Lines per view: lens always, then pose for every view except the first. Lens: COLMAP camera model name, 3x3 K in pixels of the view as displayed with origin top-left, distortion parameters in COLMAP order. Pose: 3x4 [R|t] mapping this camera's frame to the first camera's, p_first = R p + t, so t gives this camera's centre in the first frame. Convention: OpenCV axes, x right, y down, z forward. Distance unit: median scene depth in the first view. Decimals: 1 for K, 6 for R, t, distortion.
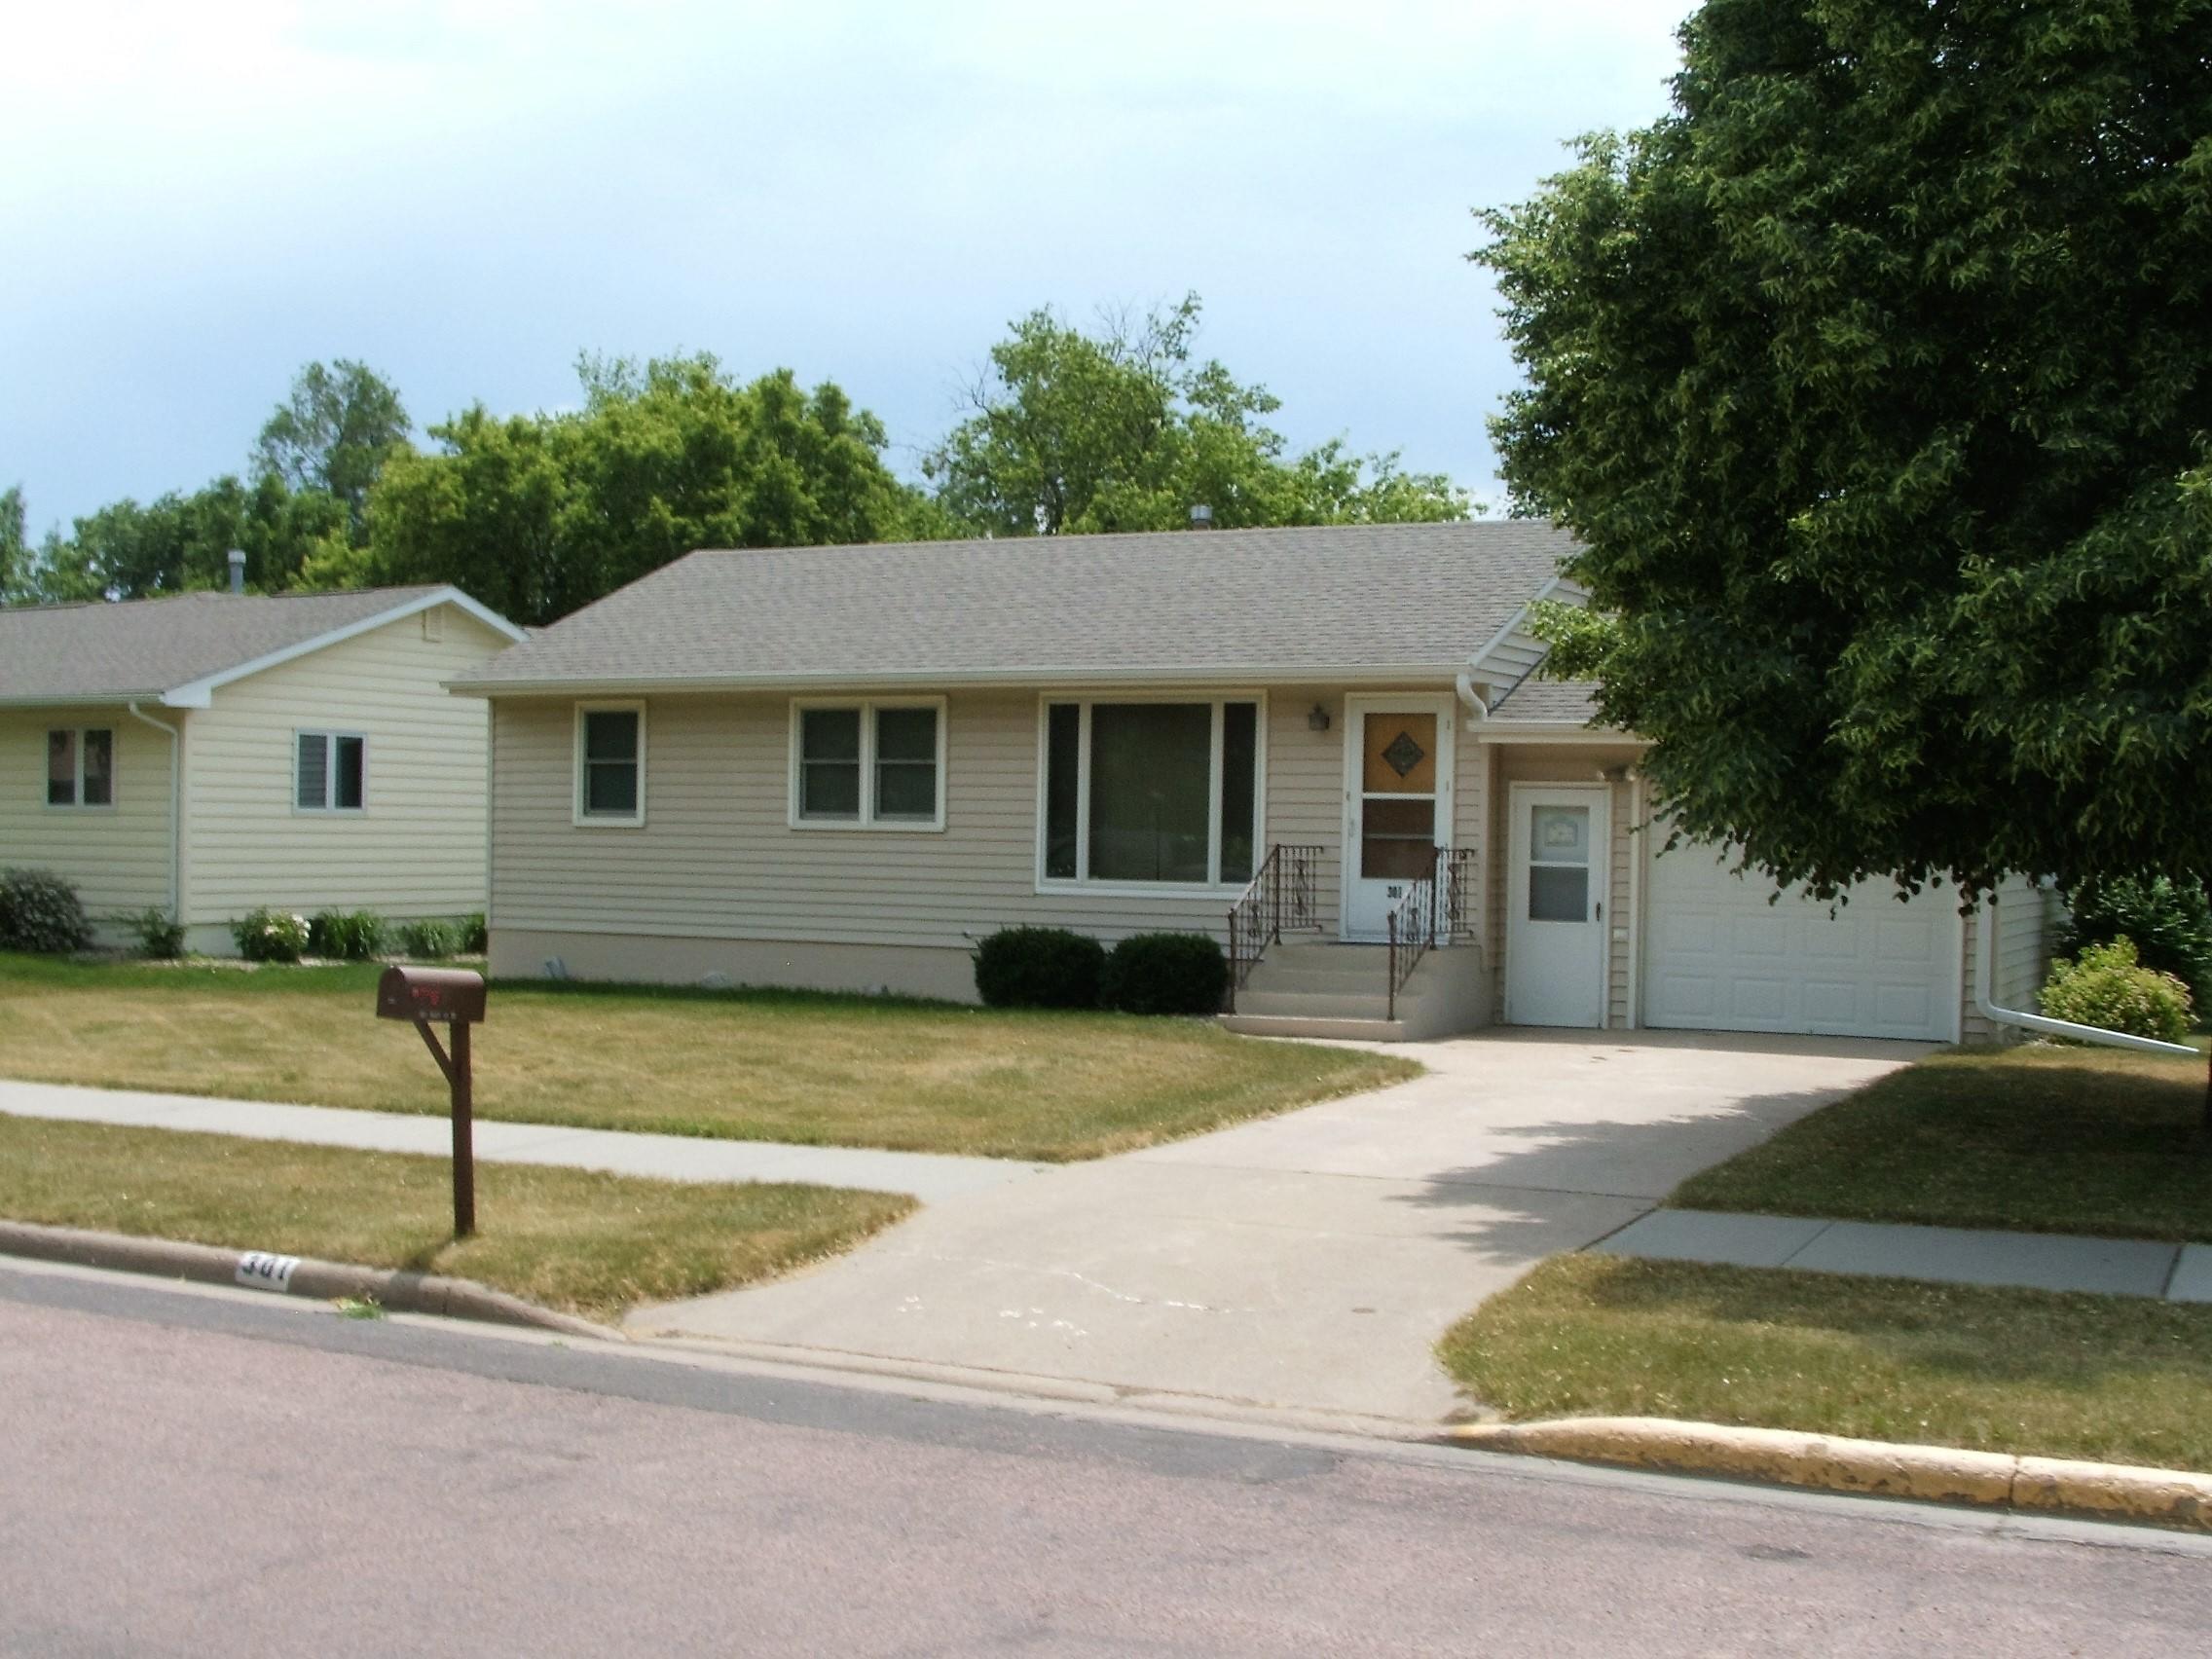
lens RADIAL K [[2649.0, 0, 1106.0], [0, 2649.0, 829.5], [0, 0, 1]] dist [-0.188699, 0.359994]
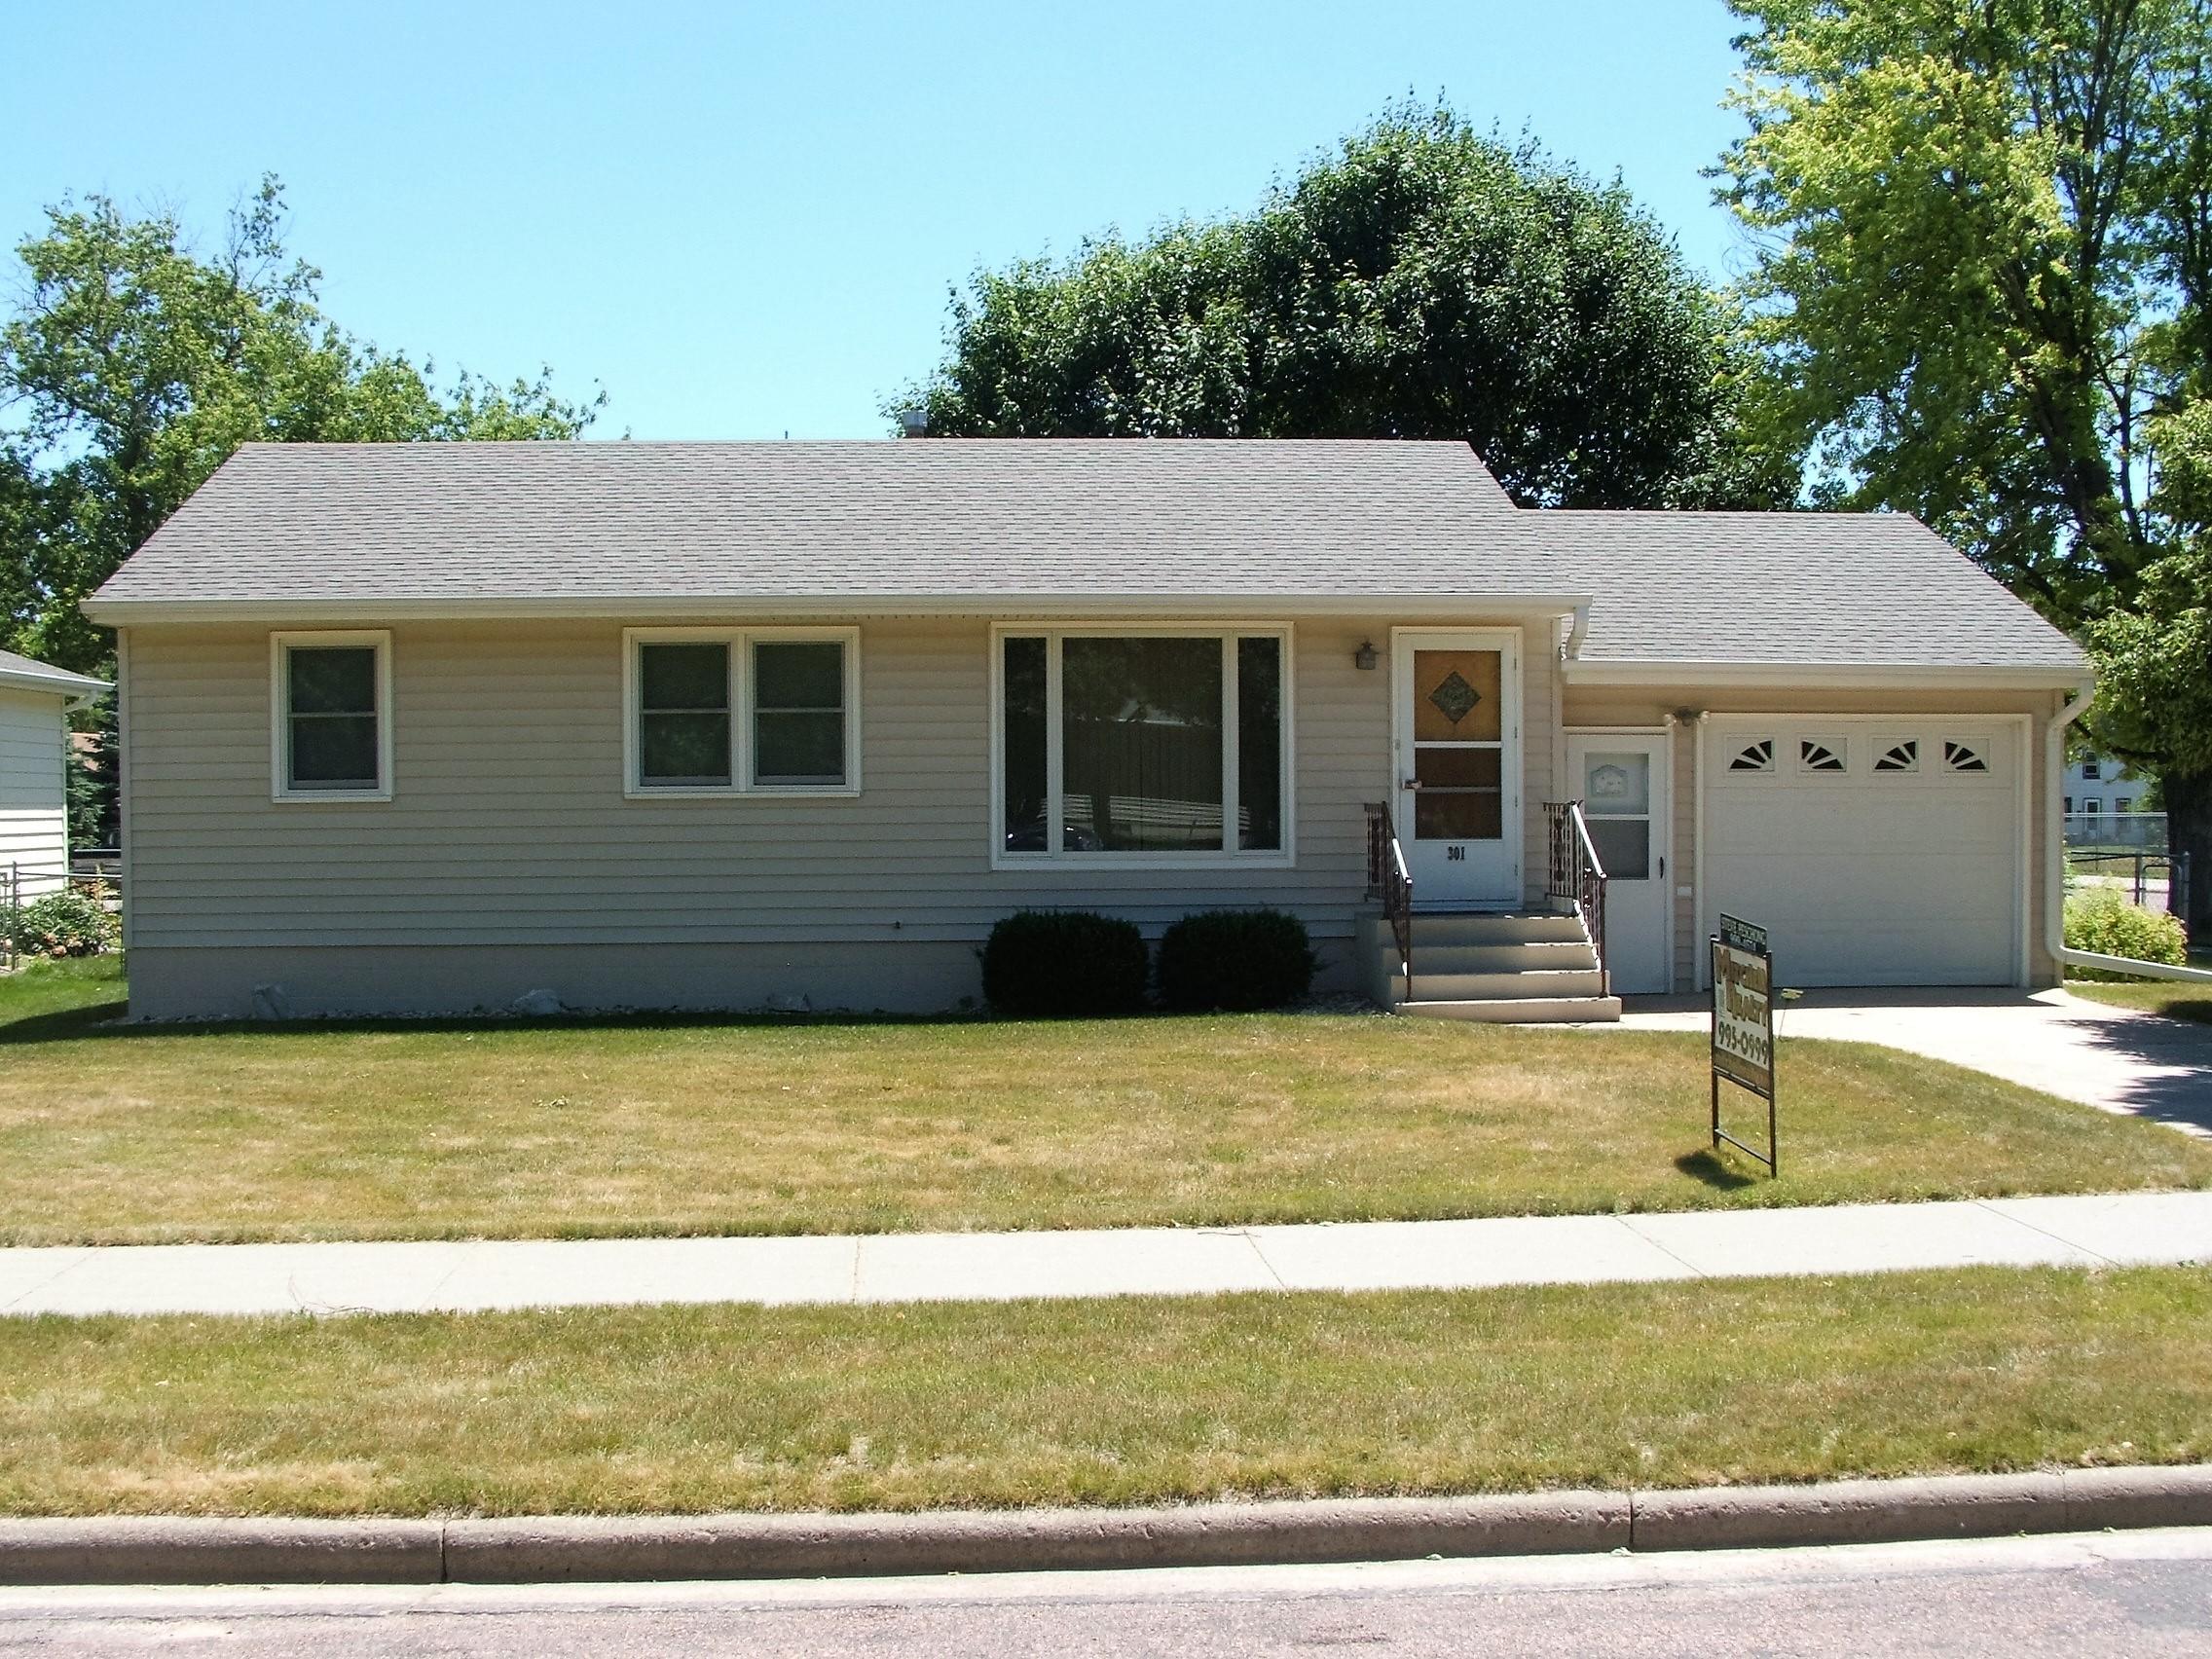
lens RADIAL K [[2649.0, 0, 1106.0], [0, 2649.0, 829.5], [0, 0, 1]] dist [-0.188699, 0.359994]
pose [[0.858214, -0.029077, 0.512468, -0.415046], [0.020808, 0.999544, 0.021867, -0.005695], [-0.512870, -0.008103, 0.858428, 0.284002]]
